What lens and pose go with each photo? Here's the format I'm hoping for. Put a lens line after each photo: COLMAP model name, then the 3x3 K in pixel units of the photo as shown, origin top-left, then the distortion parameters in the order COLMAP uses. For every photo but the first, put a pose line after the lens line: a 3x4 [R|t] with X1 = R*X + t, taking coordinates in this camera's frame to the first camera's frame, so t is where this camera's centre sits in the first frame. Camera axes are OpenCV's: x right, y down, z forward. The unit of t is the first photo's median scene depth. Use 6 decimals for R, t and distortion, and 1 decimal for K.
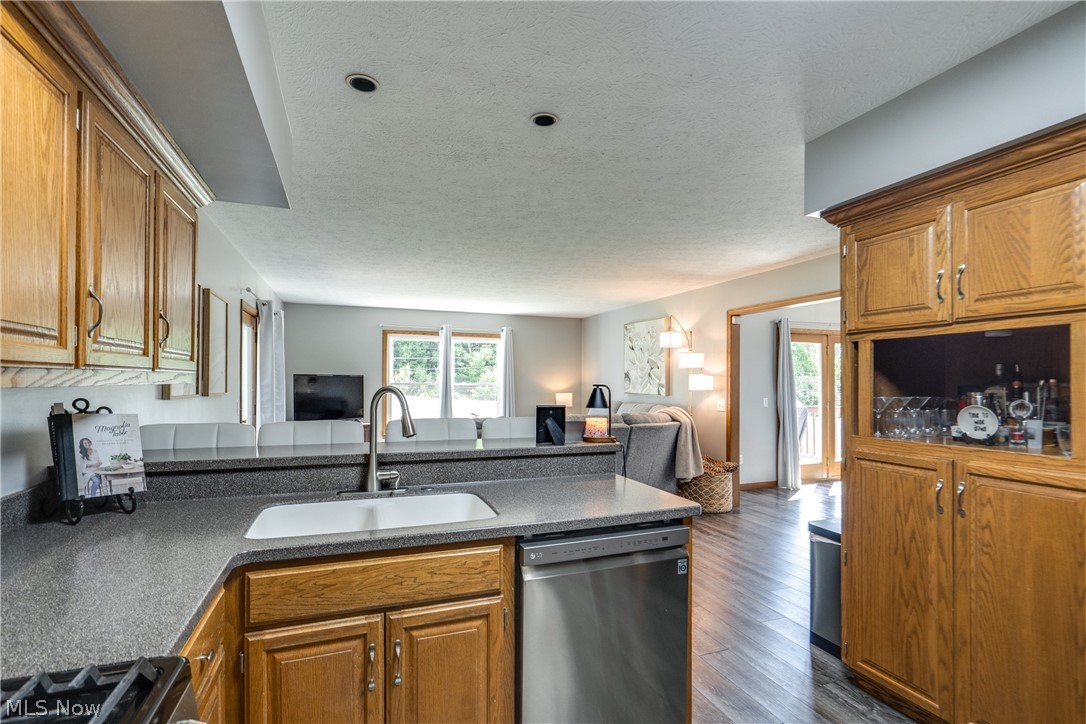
lens RADIAL K [[502.5, 0, 539.3], [0, 502.5, 365.4], [0, 0, 1]] dist [0.000451, 0.000194]
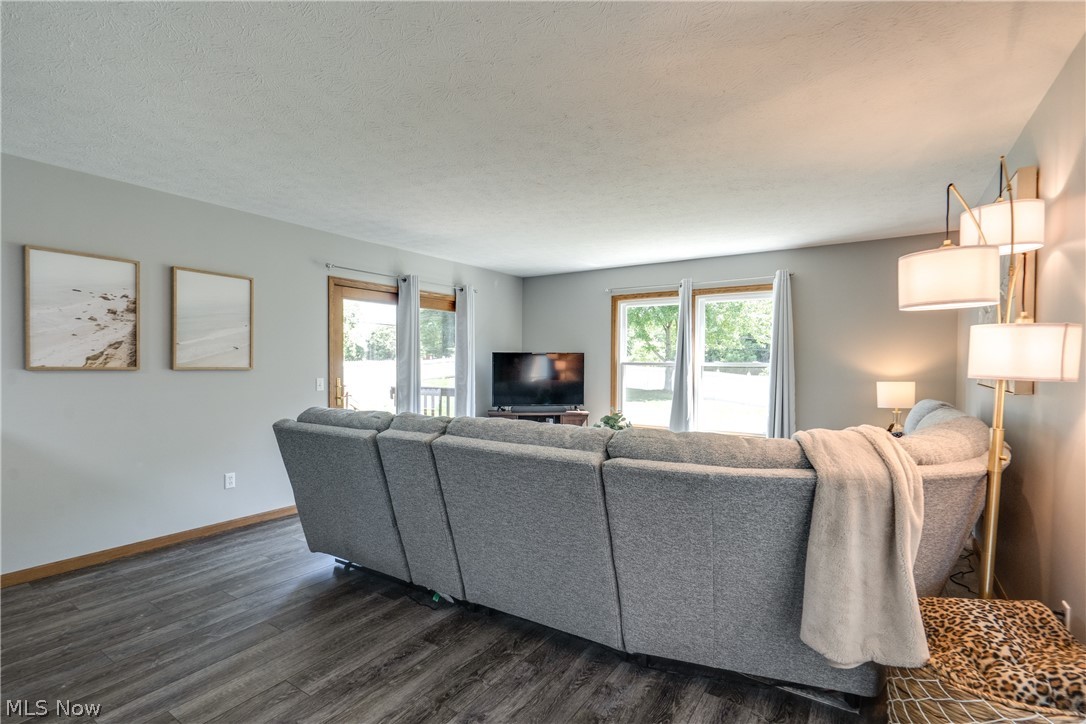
lens RADIAL K [[502.5, 0, 539.3], [0, 502.5, 365.4], [0, 0, 1]] dist [0.000451, 0.000194]
pose [[0.590074, 0.004217, -0.807338, 0.270482], [0.022704, 0.999504, 0.021815, 0.020549], [0.807030, -0.031202, 0.589685, 0.426380]]
